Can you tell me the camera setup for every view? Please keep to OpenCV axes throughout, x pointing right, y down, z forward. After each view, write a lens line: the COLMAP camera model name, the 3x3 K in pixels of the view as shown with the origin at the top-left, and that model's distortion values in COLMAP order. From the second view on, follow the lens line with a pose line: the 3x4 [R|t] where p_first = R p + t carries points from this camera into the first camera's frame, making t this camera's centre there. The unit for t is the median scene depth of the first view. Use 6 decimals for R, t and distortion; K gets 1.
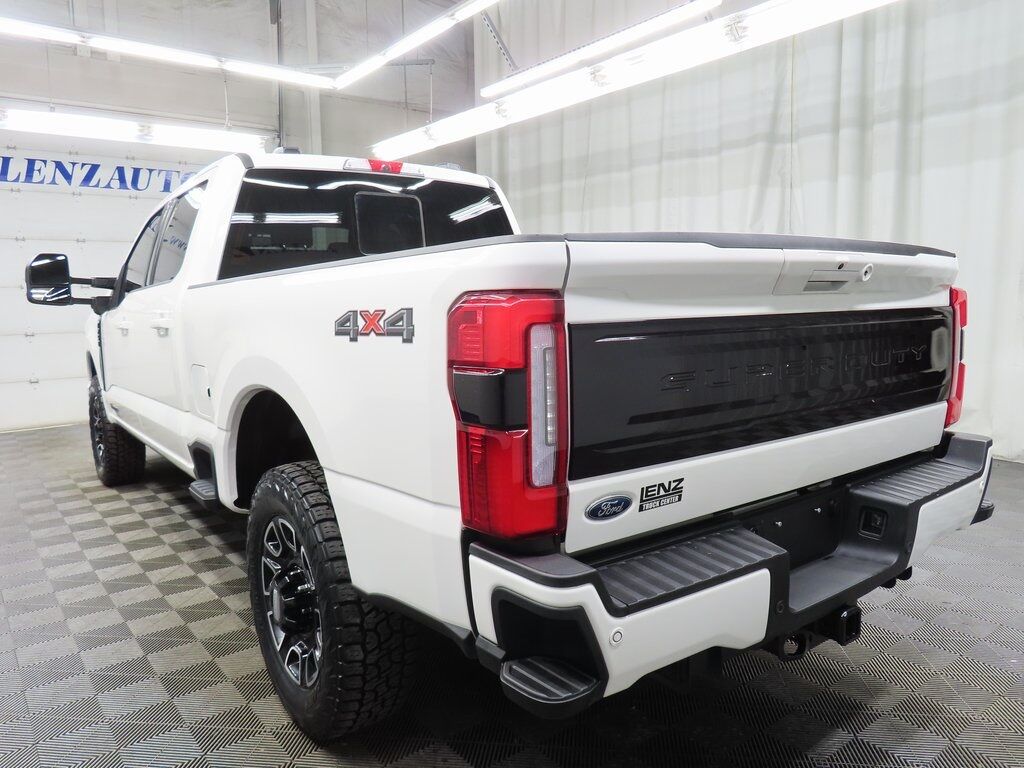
lens RADIAL K [[732.3, 0, 504.8], [0, 732.3, 381.9], [0, 0, 1]] dist [-0.016859, 0.007778]
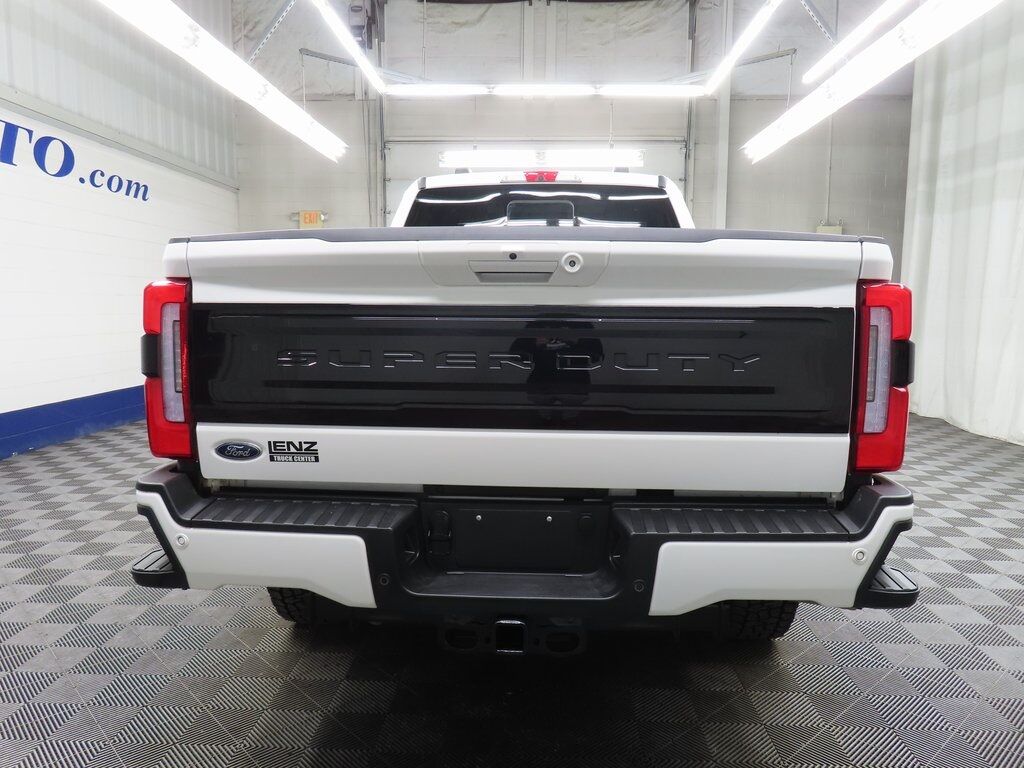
lens RADIAL K [[732.3, 0, 511.3], [0, 732.3, 379.3], [0, 0, 1]] dist [-0.016859, 0.007778]
pose [[0.766954, 0.086865, -0.635795, 0.589191], [-0.094265, 0.995298, 0.022270, -0.010713], [0.634740, 0.042853, 0.771536, 0.146323]]
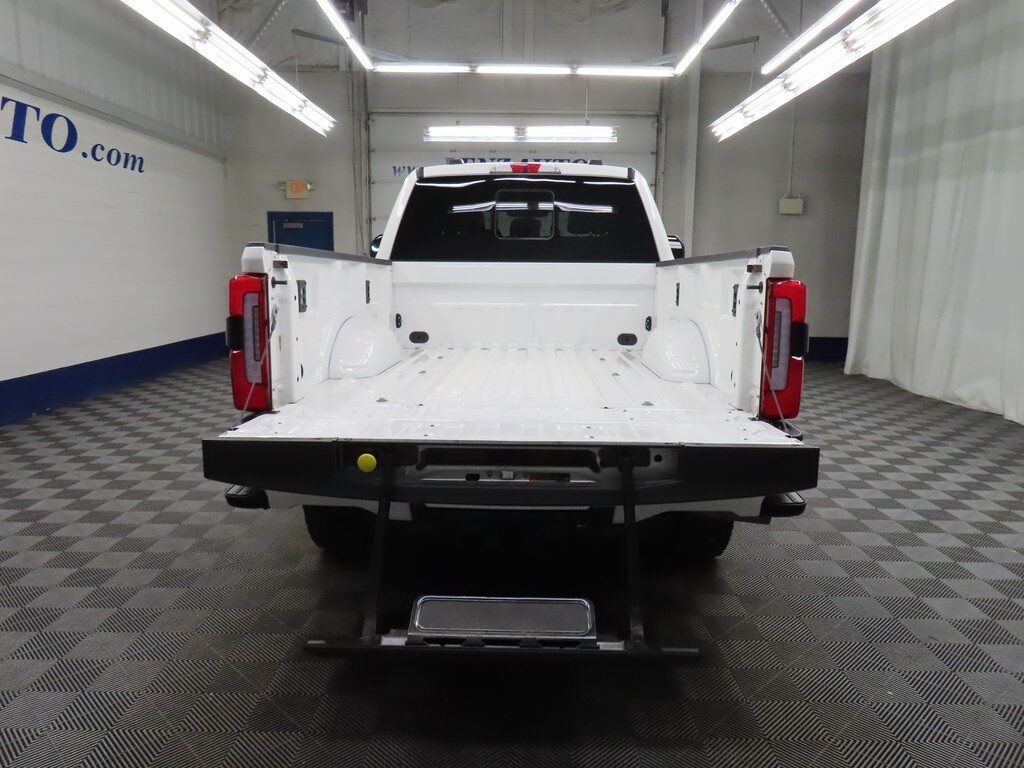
lens RADIAL K [[732.3, 0, 511.0], [0, 732.3, 378.3], [0, 0, 1]] dist [-0.016859, 0.007778]
pose [[0.788163, 0.117400, -0.604166, 0.687232], [-0.094866, 0.993081, 0.069217, -0.022071], [0.608112, 0.002761, 0.793846, -0.014085]]
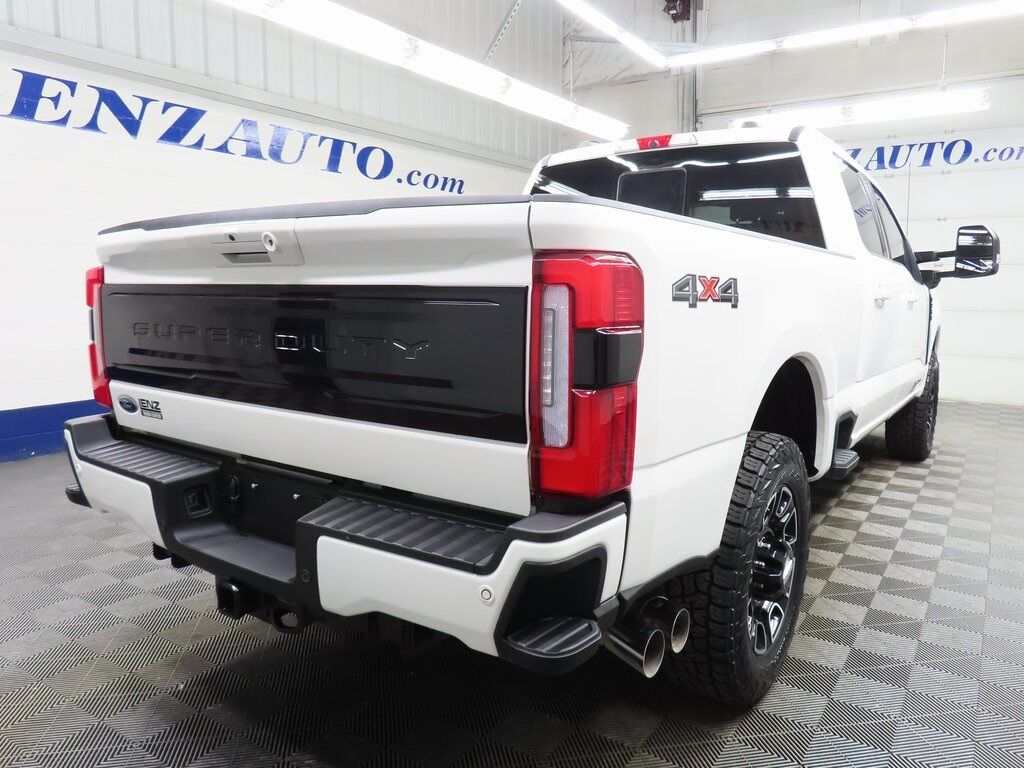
lens RADIAL K [[732.3, 0, 516.3], [0, 732.3, 382.5], [0, 0, 1]] dist [-0.016859, 0.007778]
pose [[0.319258, 0.144874, -0.936529, 0.841260], [-0.119940, 0.986476, 0.111714, -0.066238], [0.940047, 0.076661, 0.332316, 0.571879]]
